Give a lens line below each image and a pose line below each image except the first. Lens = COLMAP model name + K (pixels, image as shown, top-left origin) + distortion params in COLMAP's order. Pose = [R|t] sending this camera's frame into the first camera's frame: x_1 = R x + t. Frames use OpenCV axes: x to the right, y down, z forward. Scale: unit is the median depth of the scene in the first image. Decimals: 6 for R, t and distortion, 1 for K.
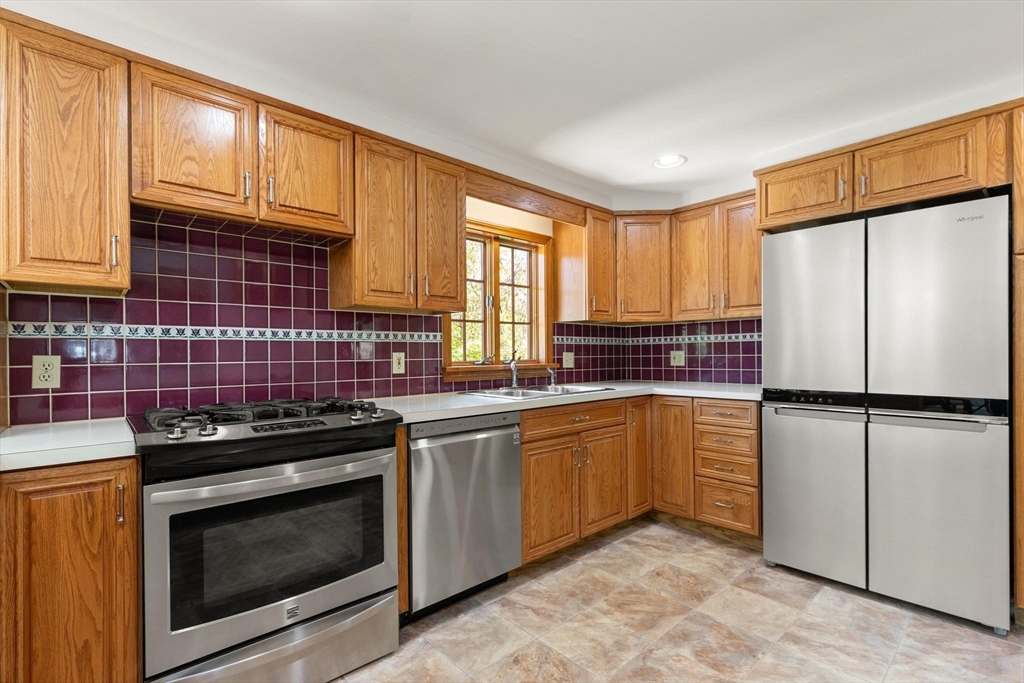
lens RADIAL K [[476.5, 0, 510.0], [0, 476.5, 352.4], [0, 0, 1]] dist [0.001632, 0.000113]
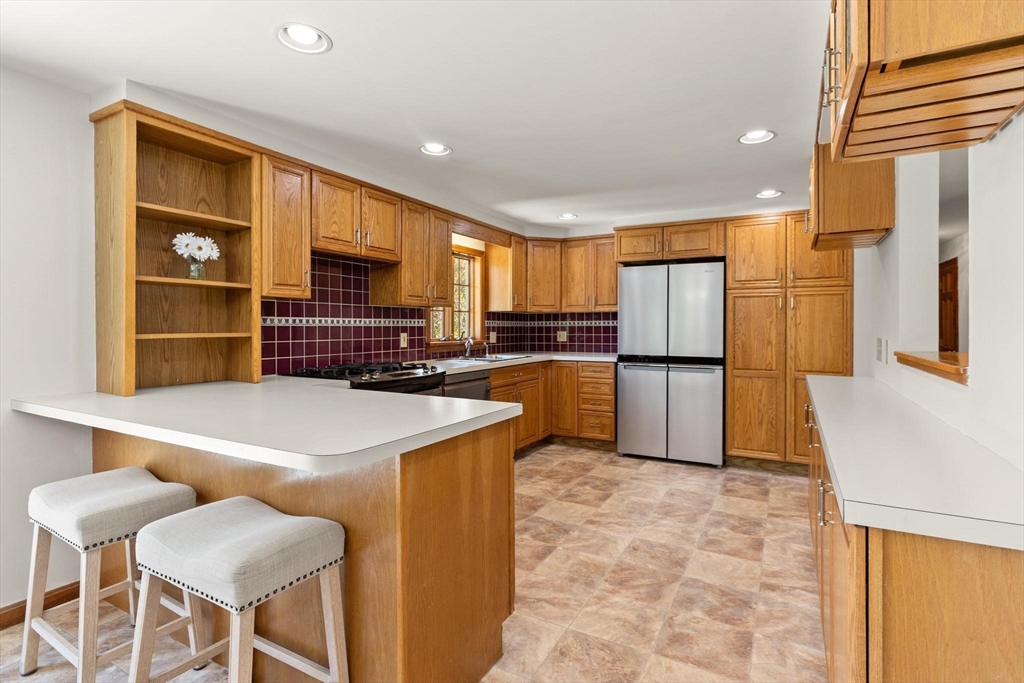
lens RADIAL K [[506.2, 0, 510.7], [0, 506.2, 326.1], [0, 0, 1]] dist [-0.000382, -0.000078]
pose [[0.947509, 0.008606, 0.319614, -0.387362], [-0.008914, 0.999960, -0.000498, -0.021711], [-0.319605, -0.002377, 0.947548, -0.560950]]
